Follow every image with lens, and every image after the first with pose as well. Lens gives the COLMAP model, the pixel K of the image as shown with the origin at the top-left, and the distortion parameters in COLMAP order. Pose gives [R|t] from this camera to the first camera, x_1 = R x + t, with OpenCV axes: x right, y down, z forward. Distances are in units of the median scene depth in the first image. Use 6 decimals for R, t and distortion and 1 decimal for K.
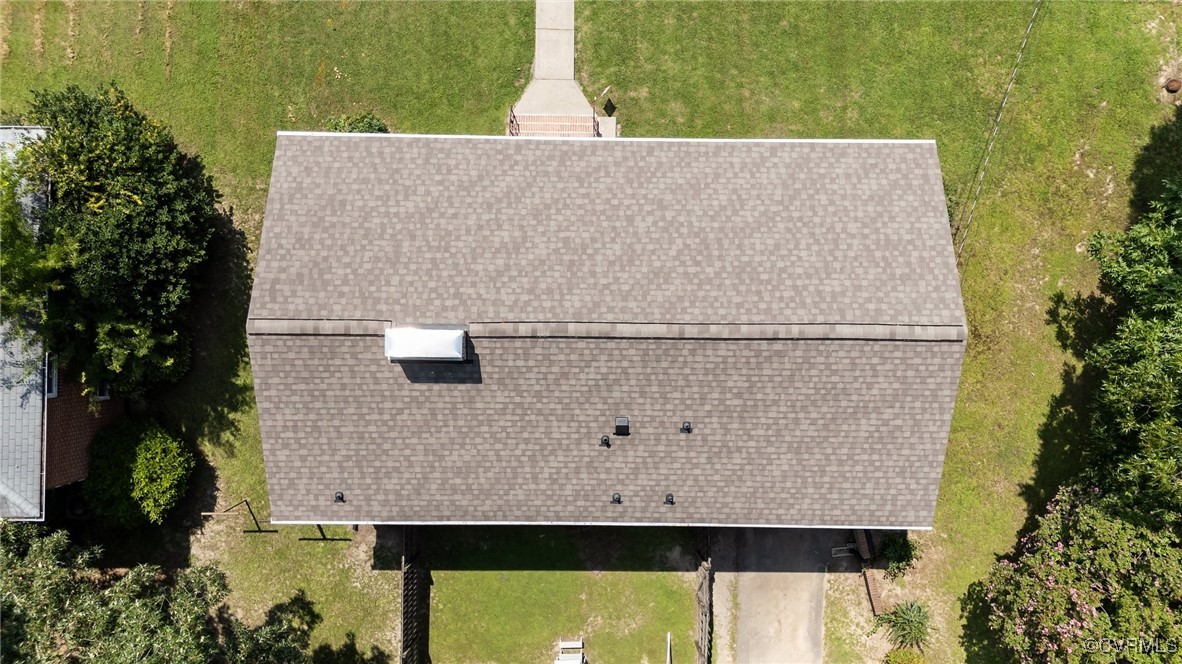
lens RADIAL K [[857.0, 0, 583.4], [0, 857.0, 344.4], [0, 0, 1]] dist [0.079335, -0.093921]
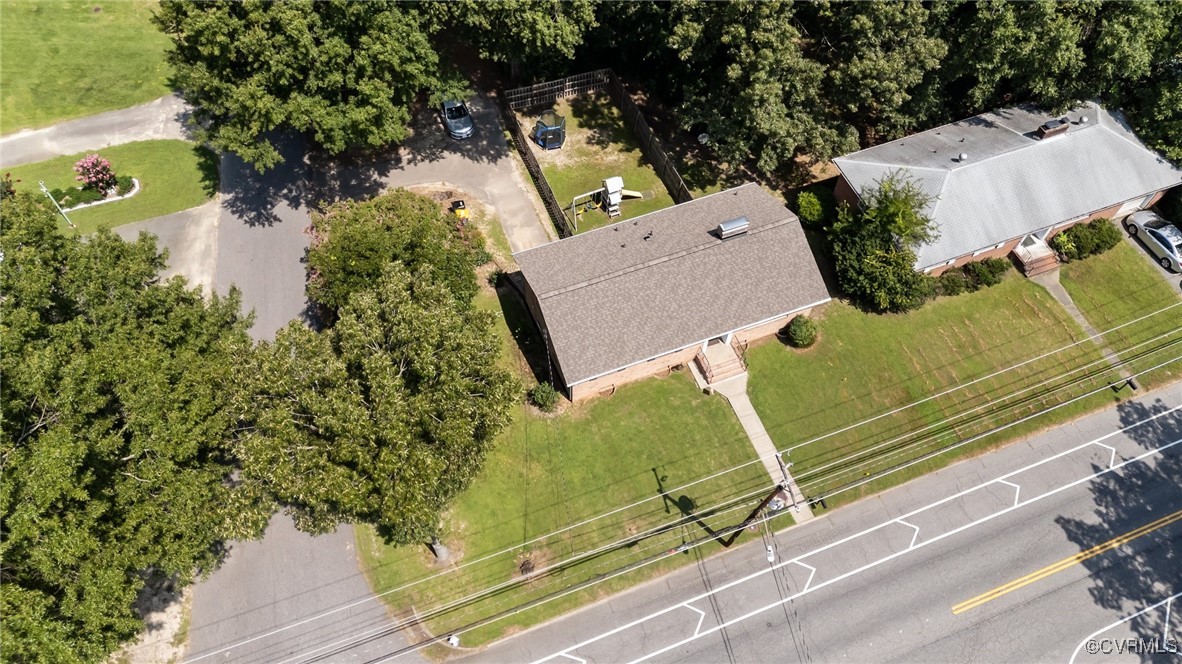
lens RADIAL K [[857.0, 0, 602.9], [0, 857.0, 336.8], [0, 0, 1]] dist [0.079335, -0.093921]
pose [[-0.923007, 0.311082, -0.226465, 0.674685], [-0.383378, -0.793751, 0.472209, -1.037216], [-0.032861, 0.522674, 0.851899, -0.790616]]
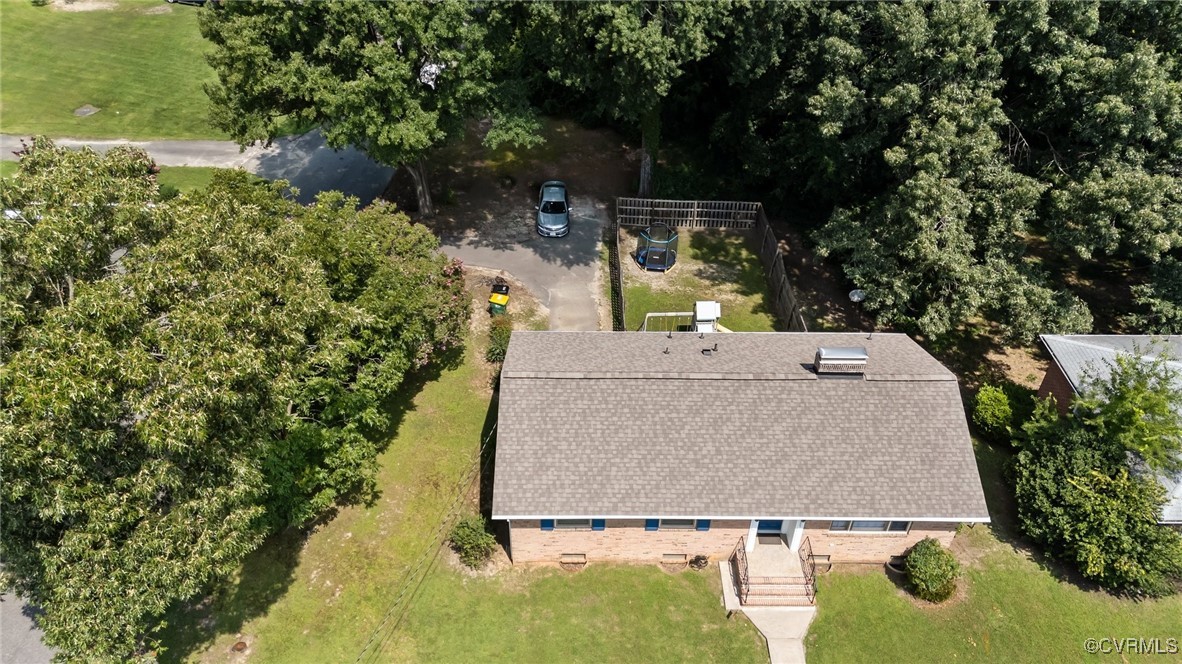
lens RADIAL K [[857.0, 0, 598.9], [0, 857.0, 343.1], [0, 0, 1]] dist [0.079335, -0.093921]
pose [[-0.999275, 0.003217, -0.037929, 0.255622], [-0.030978, -0.647752, 0.761221, -0.924867], [-0.022119, 0.761845, 0.647382, -0.041861]]
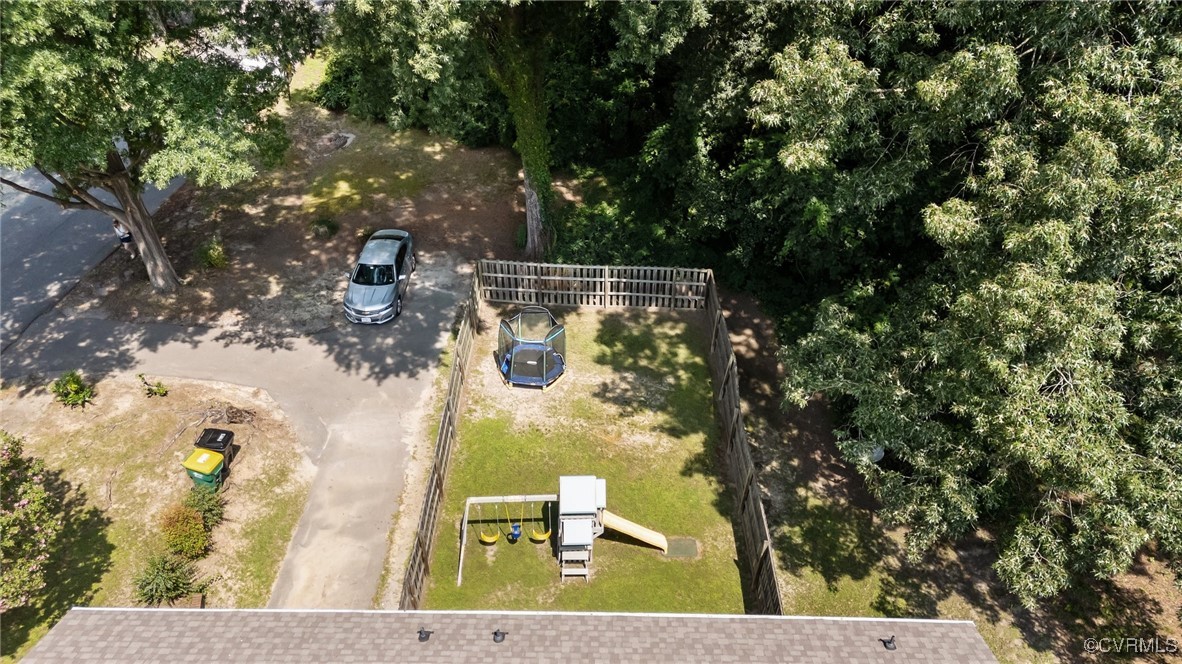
lens RADIAL K [[857.0, 0, 593.7], [0, 857.0, 340.7], [0, 0, 1]] dist [0.079335, -0.093921]
pose [[-0.999924, -0.006096, -0.010733, -0.026182], [-0.004473, -0.631525, 0.775342, -0.190554], [-0.011505, 0.775331, 0.631450, 0.314674]]
